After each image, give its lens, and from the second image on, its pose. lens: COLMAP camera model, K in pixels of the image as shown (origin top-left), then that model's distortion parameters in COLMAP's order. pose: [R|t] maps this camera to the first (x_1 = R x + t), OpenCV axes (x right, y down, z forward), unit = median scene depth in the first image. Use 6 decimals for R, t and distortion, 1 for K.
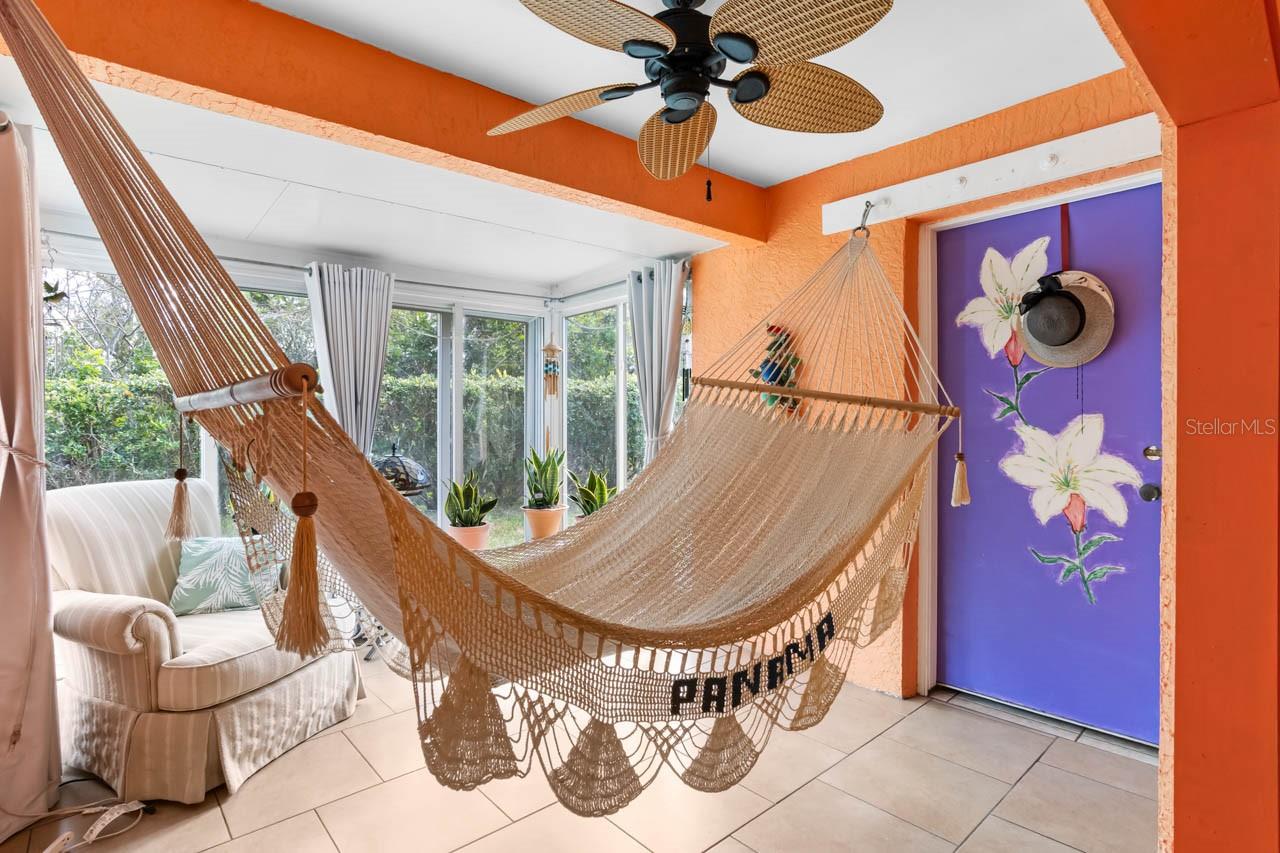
lens RADIAL K [[636.3, 0, 584.0], [0, 636.3, 395.7], [0, 0, 1]] dist [-0.035559, 0.008607]
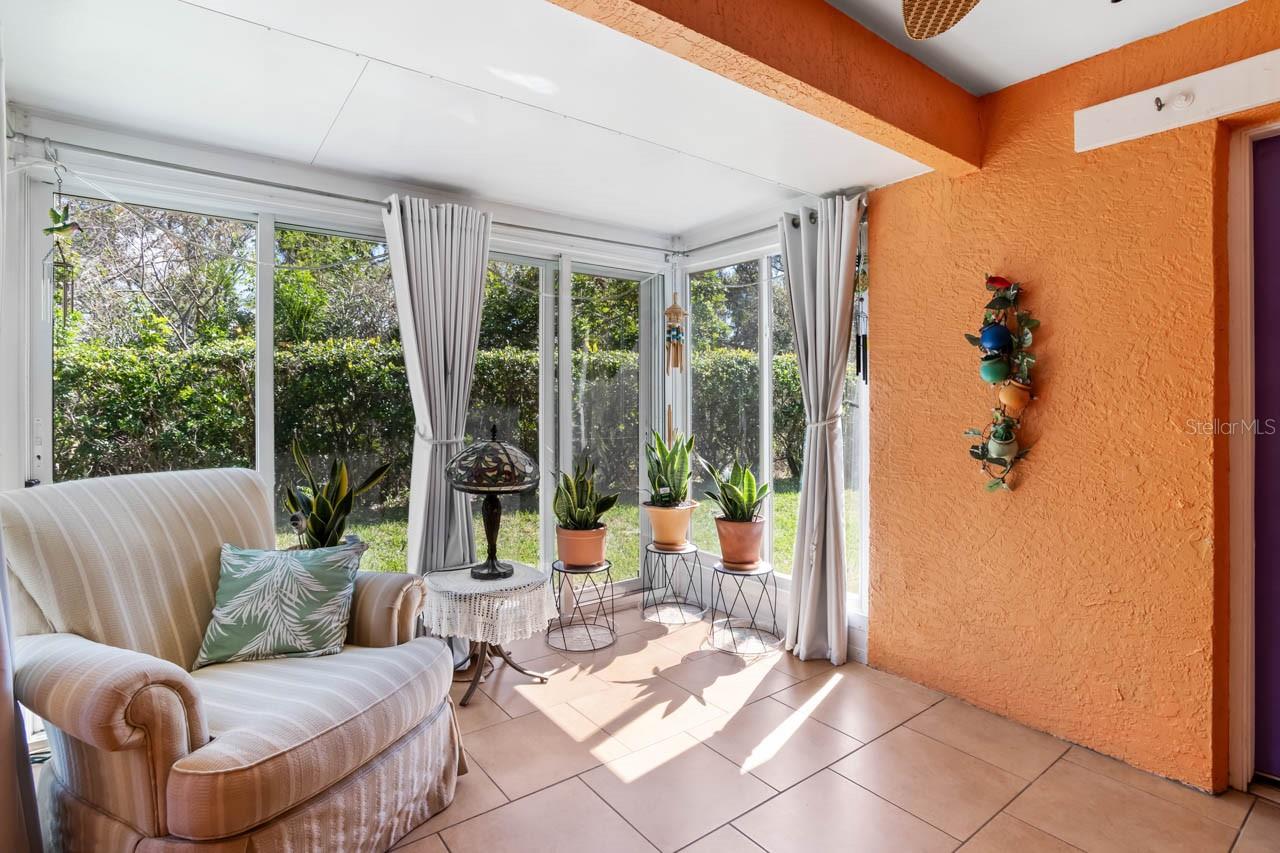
lens RADIAL K [[636.3, 0, 624.7], [0, 636.3, 388.5], [0, 0, 1]] dist [-0.035559, 0.008607]
pose [[0.999027, 0.011218, -0.042660, -0.125731], [-0.010265, 0.999694, 0.022502, 0.012510], [0.042899, -0.022042, 0.998836, 0.263680]]
